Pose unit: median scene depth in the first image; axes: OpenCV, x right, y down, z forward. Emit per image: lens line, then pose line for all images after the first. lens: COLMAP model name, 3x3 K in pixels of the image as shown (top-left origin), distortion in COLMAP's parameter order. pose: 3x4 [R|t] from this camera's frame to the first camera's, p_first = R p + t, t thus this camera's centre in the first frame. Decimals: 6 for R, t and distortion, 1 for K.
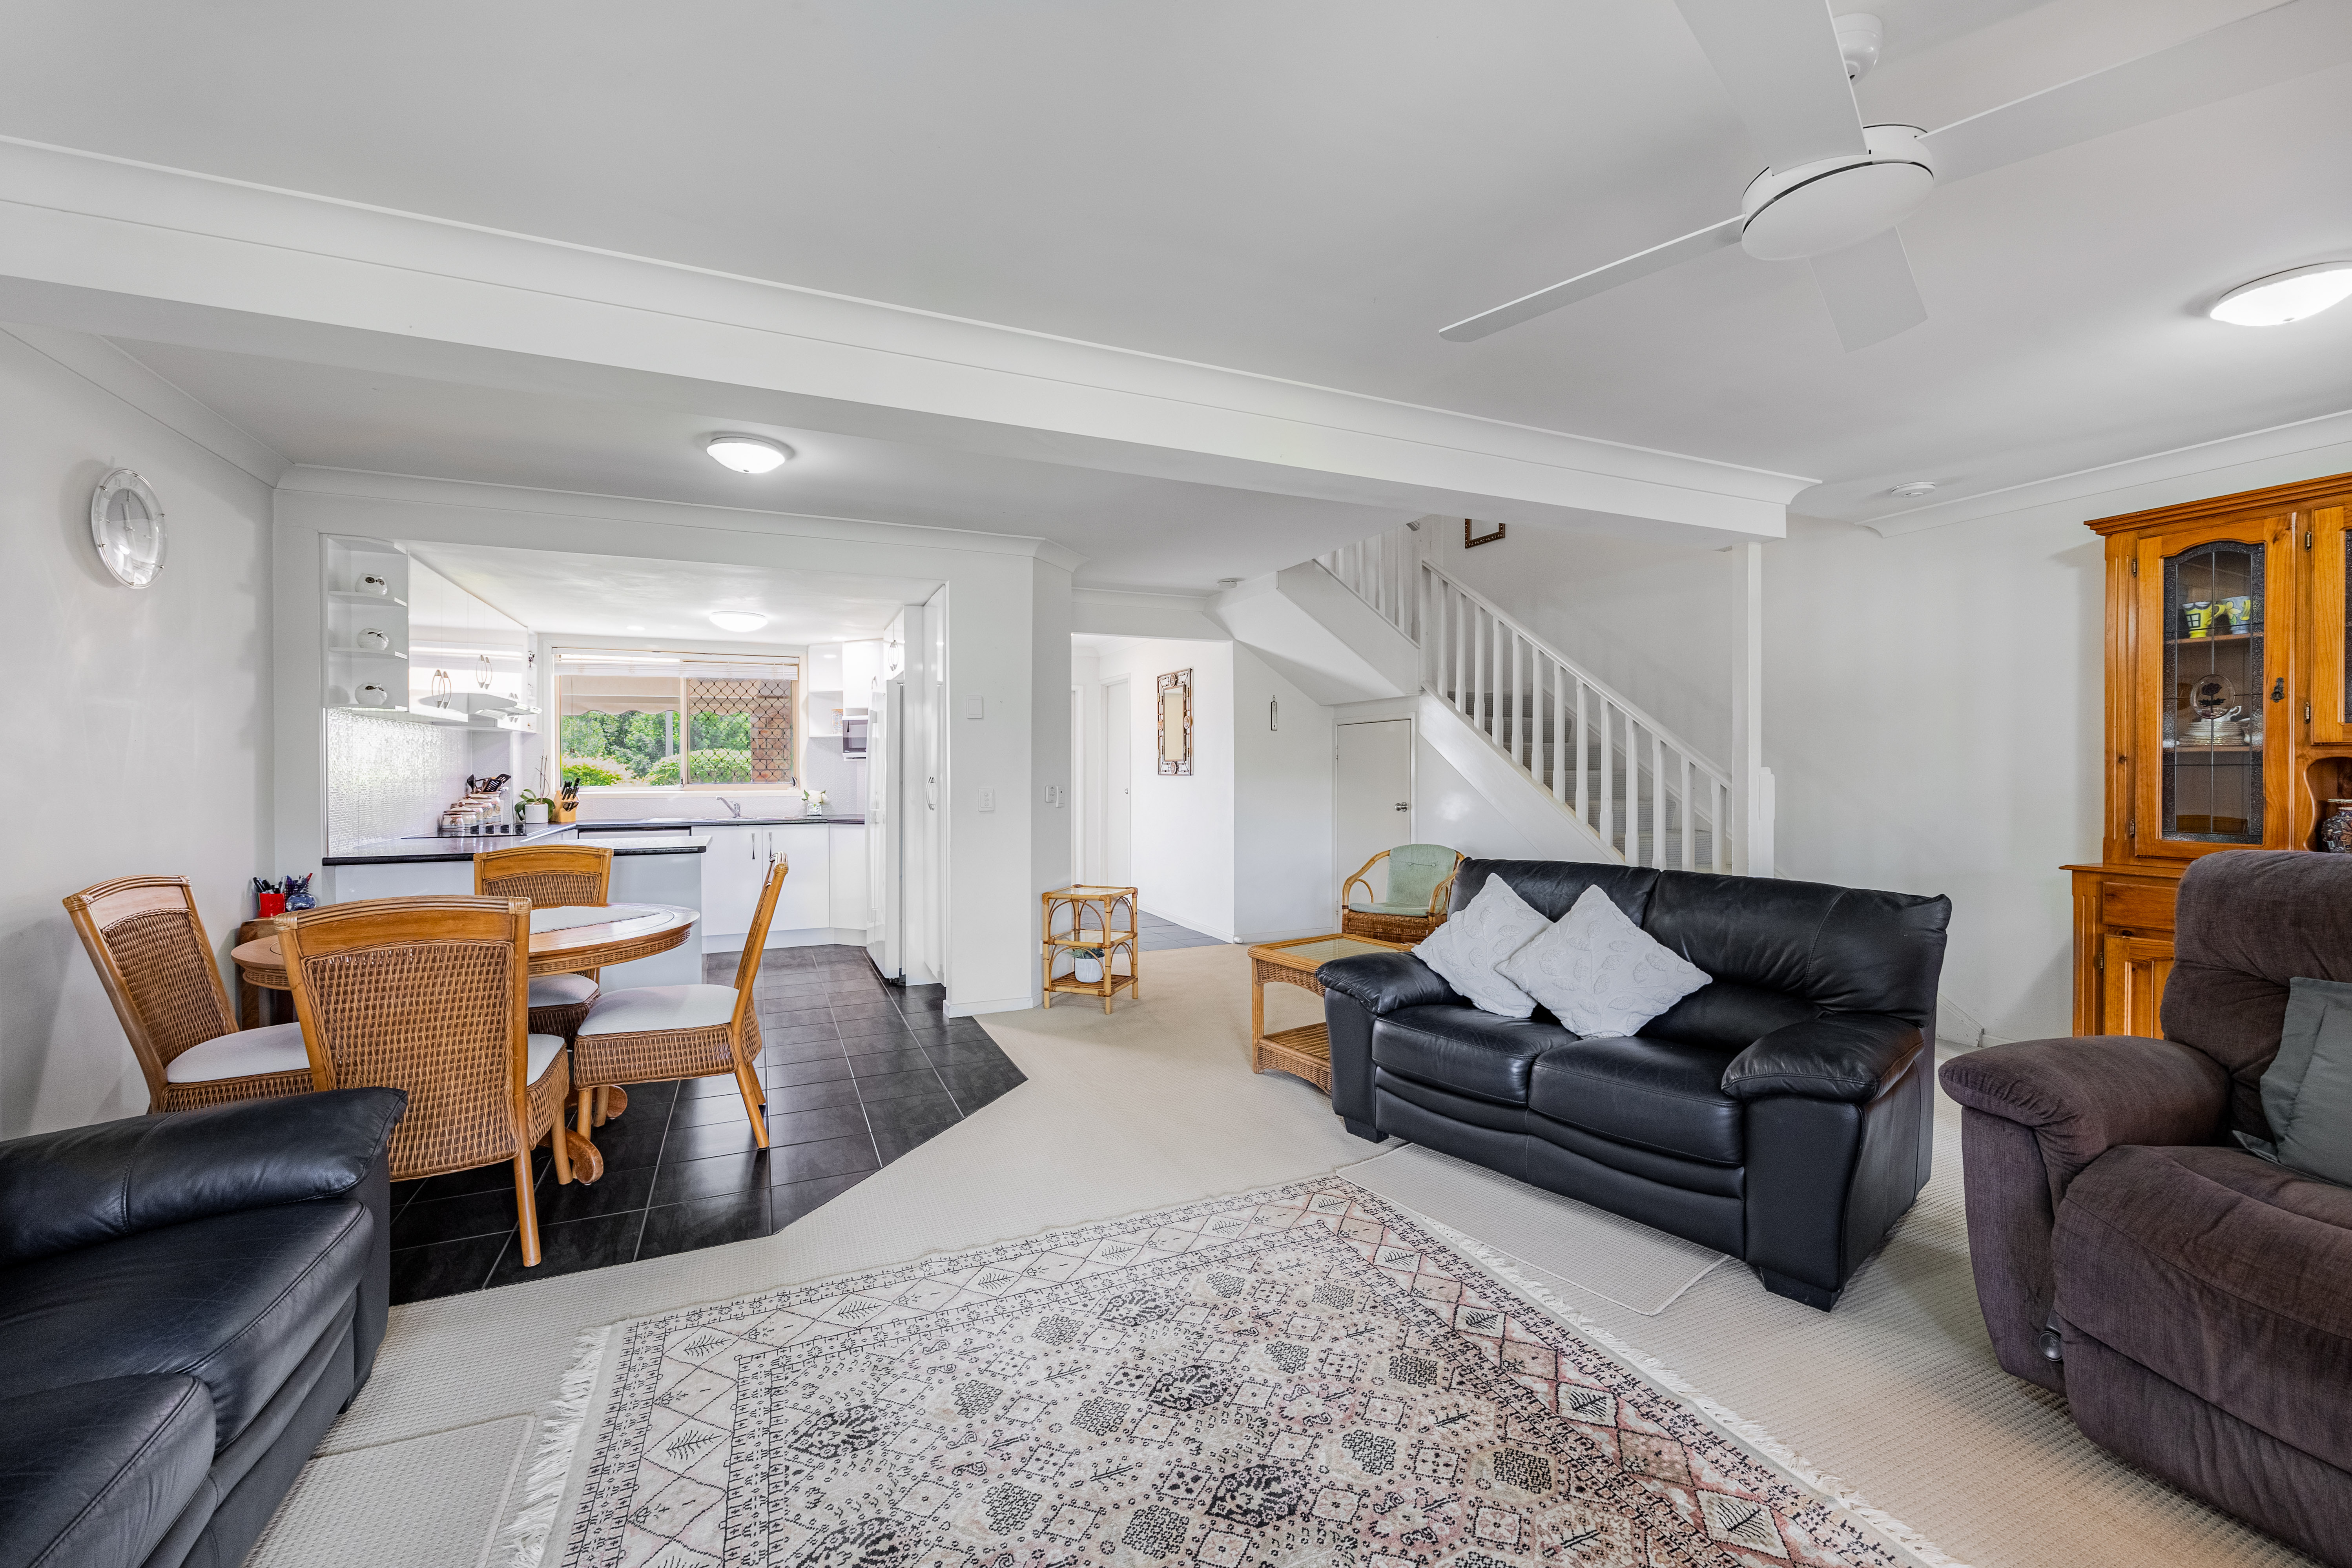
lens RADIAL K [[955.9, 0, 1204.2], [0, 955.9, 762.1], [0, 0, 1]] dist [0.000008, -0.000095]
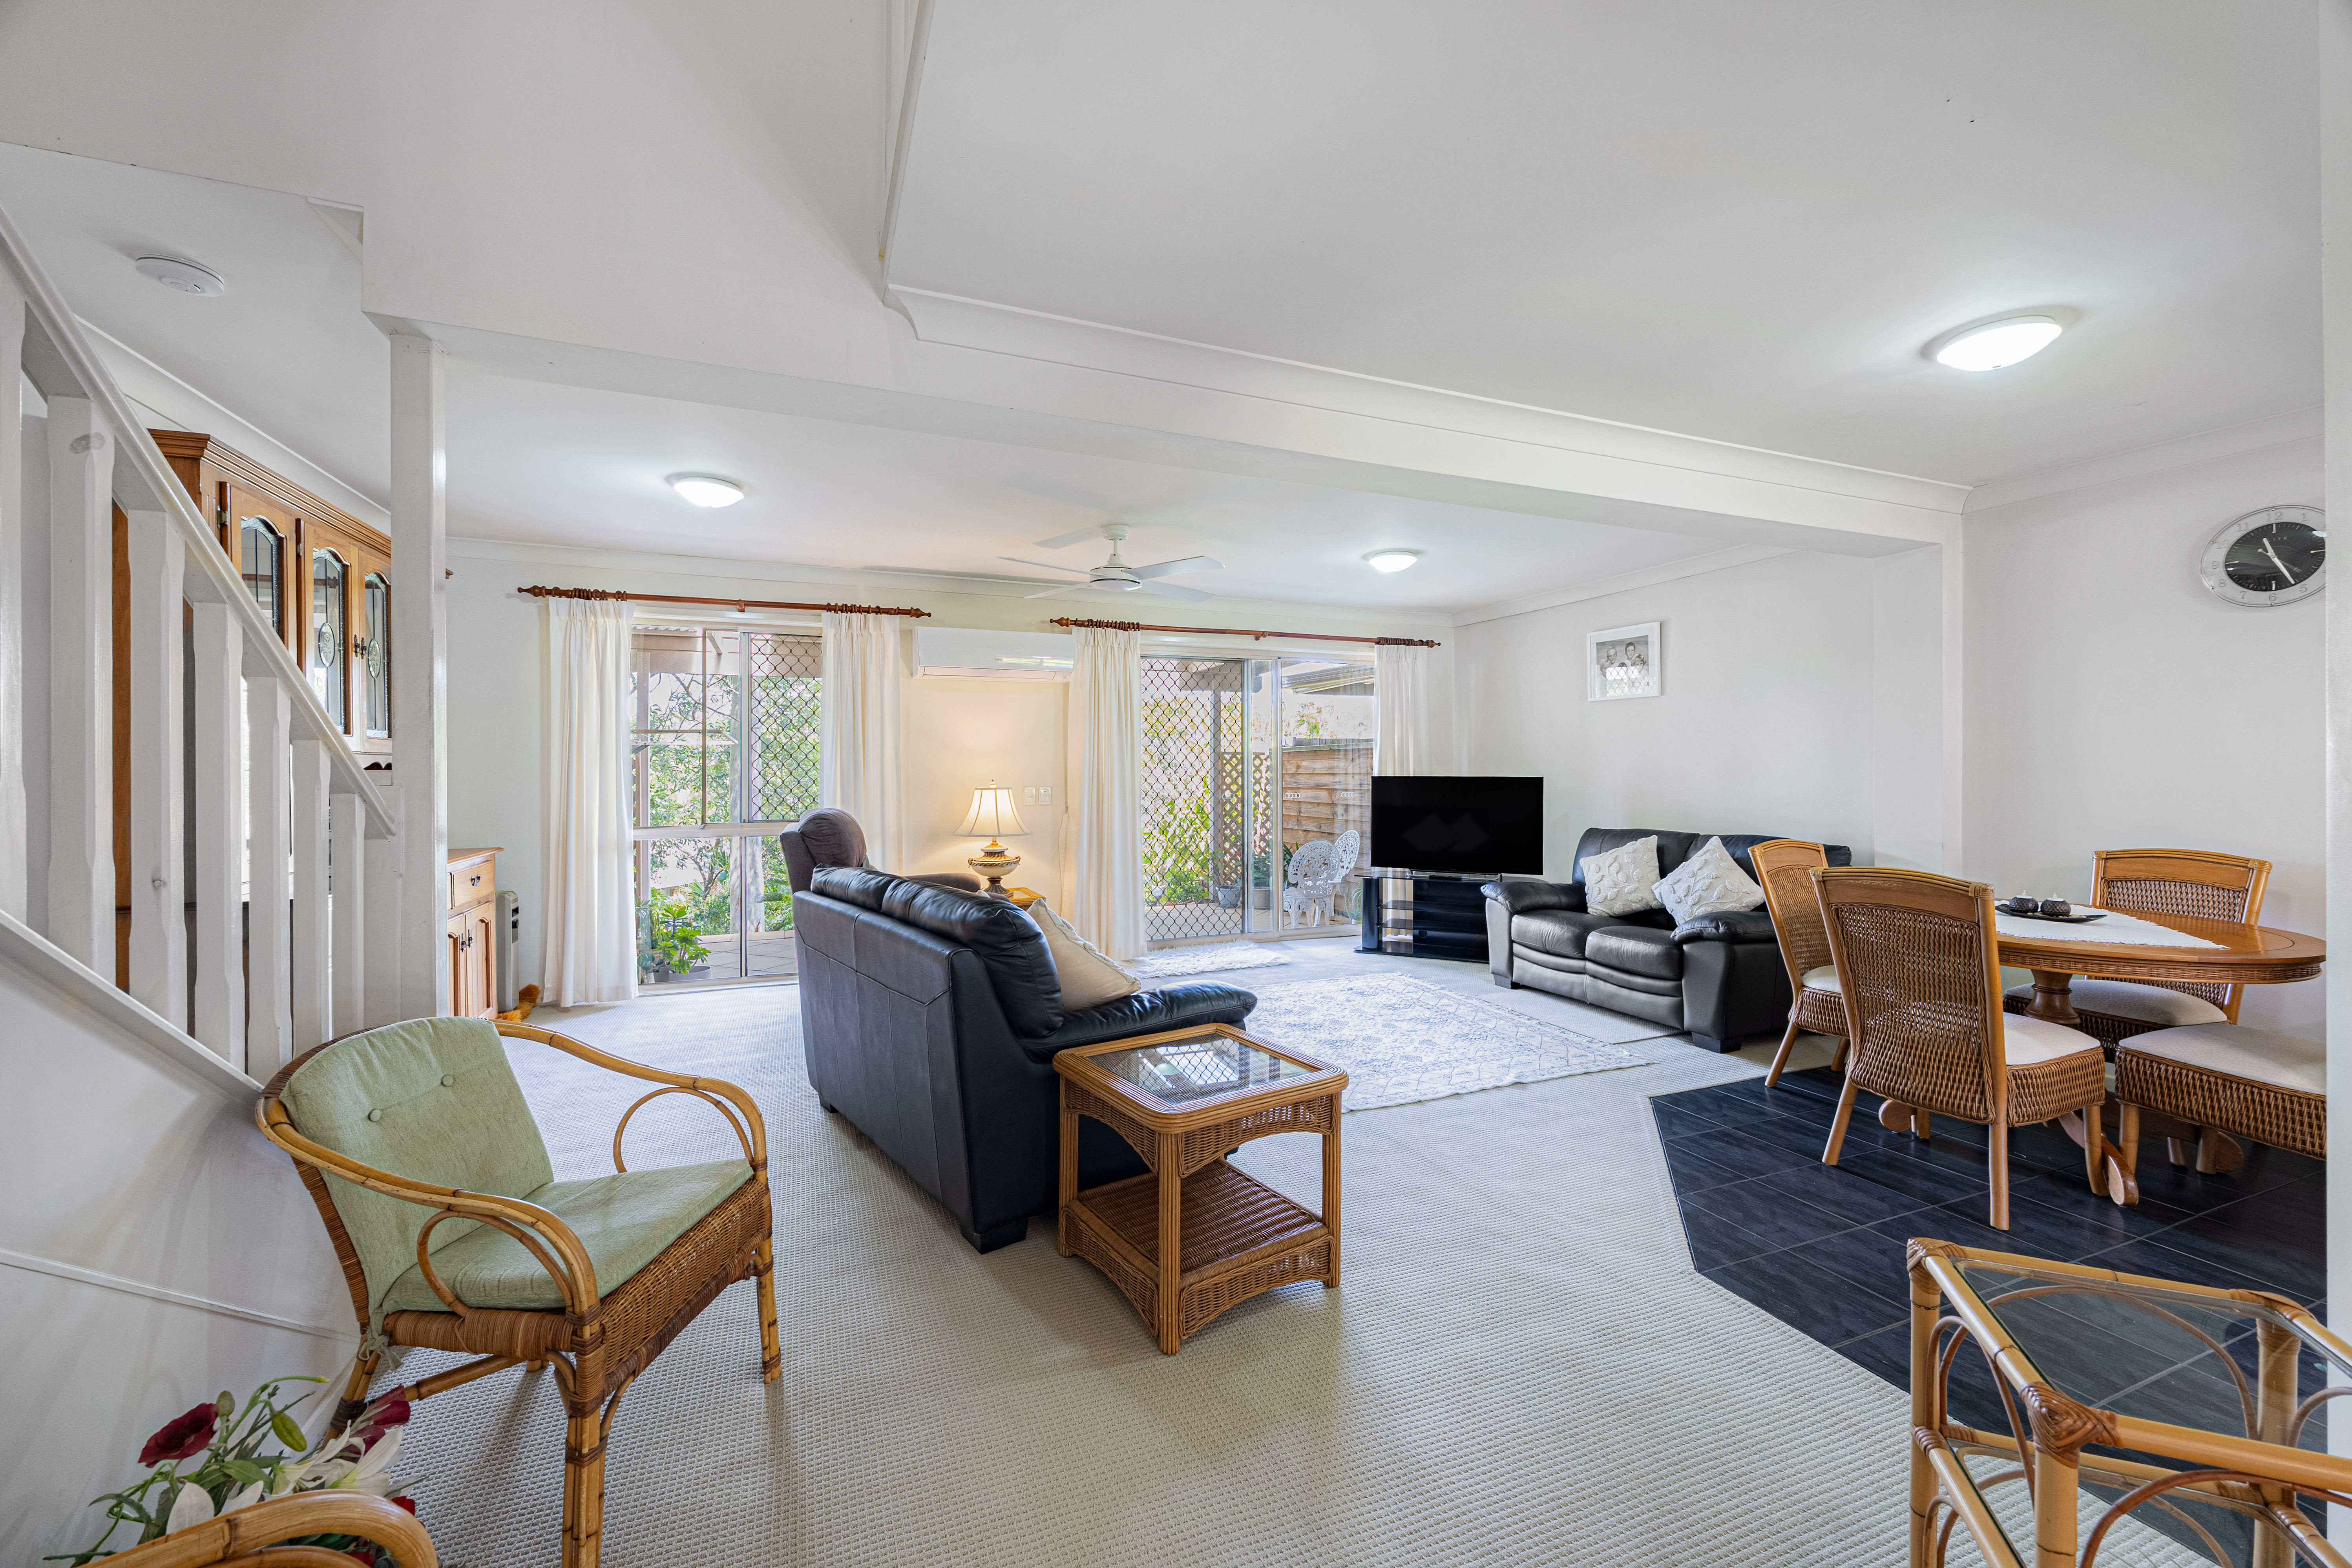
lens RADIAL K [[908.6, 0, 1176.0], [0, 908.6, 784.0], [0, 0, 1]] dist [-0.000436, -0.000130]
pose [[-0.998116, 0.012717, 0.060027, 0.193047], [0.013086, 0.999898, 0.005750, 0.003245], [-0.059948, 0.006524, -0.998180, 2.641973]]
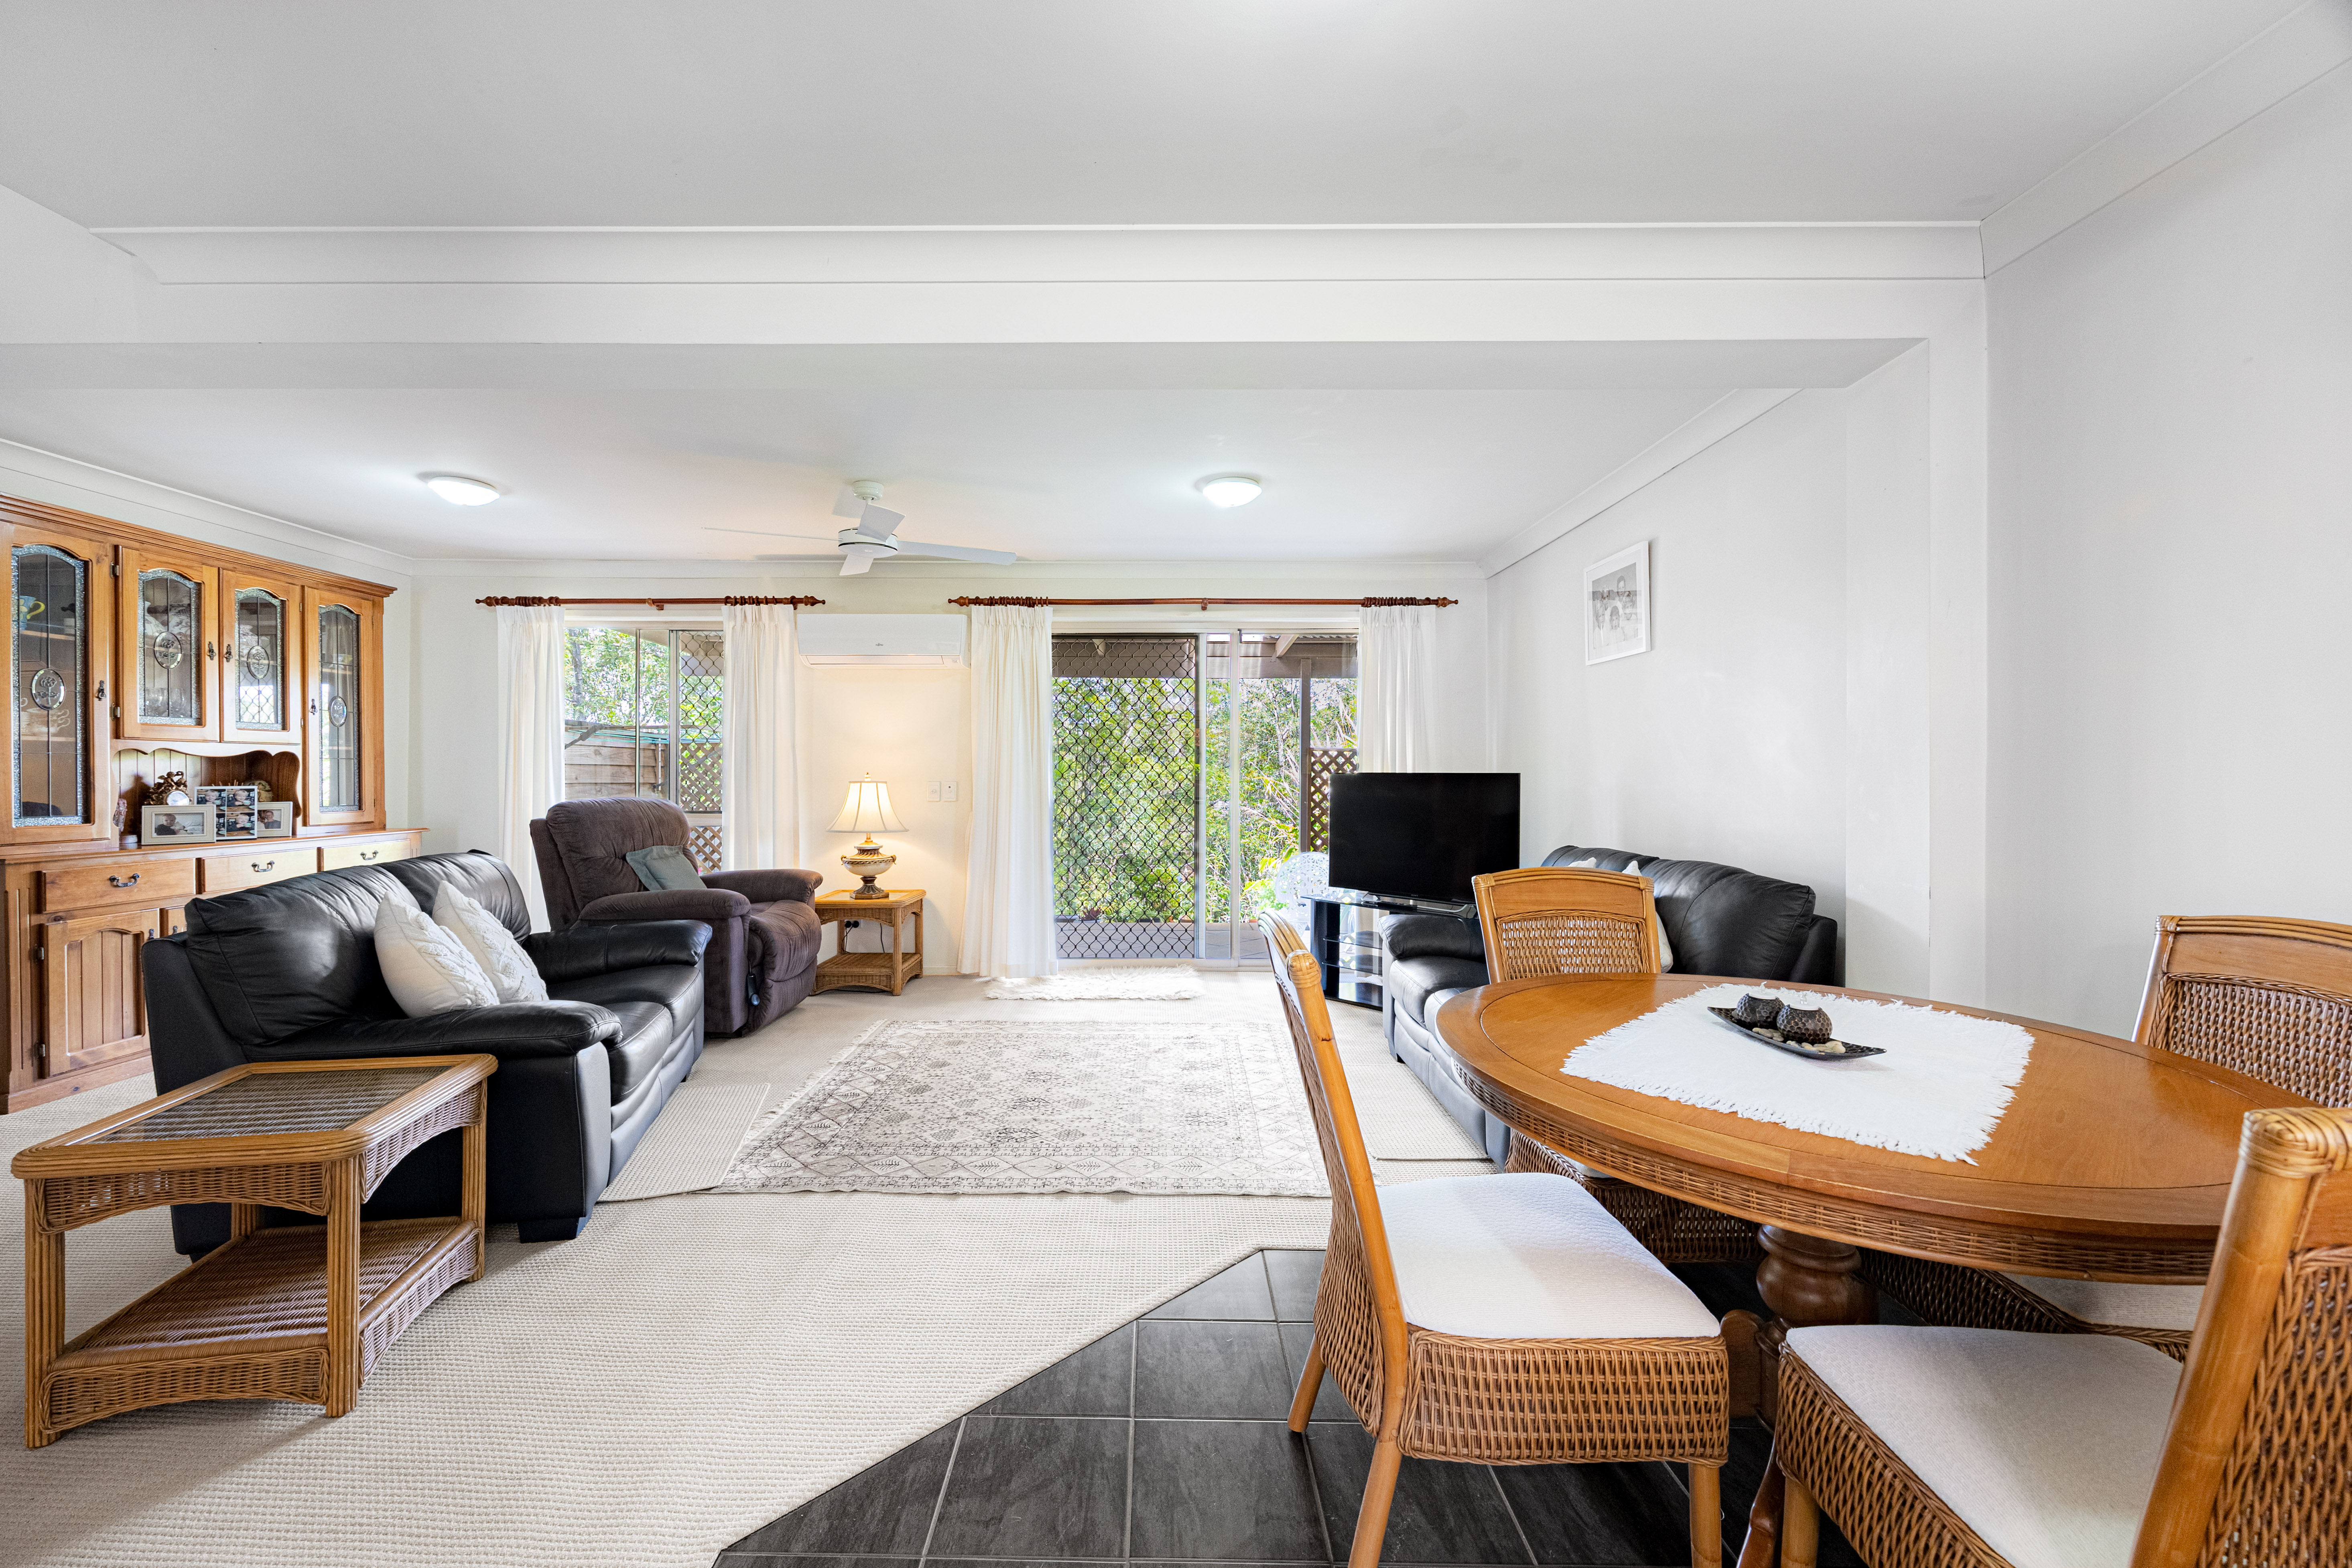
lens RADIAL K [[938.4, 0, 1150.1], [0, 938.4, 785.3], [0, 0, 1]] dist [-0.001637, -0.000053]
pose [[-0.902280, 0.003255, 0.431139, -0.826842], [0.002638, 0.999994, -0.002029, 0.037401], [-0.431143, -0.000693, -0.902283, 2.071744]]
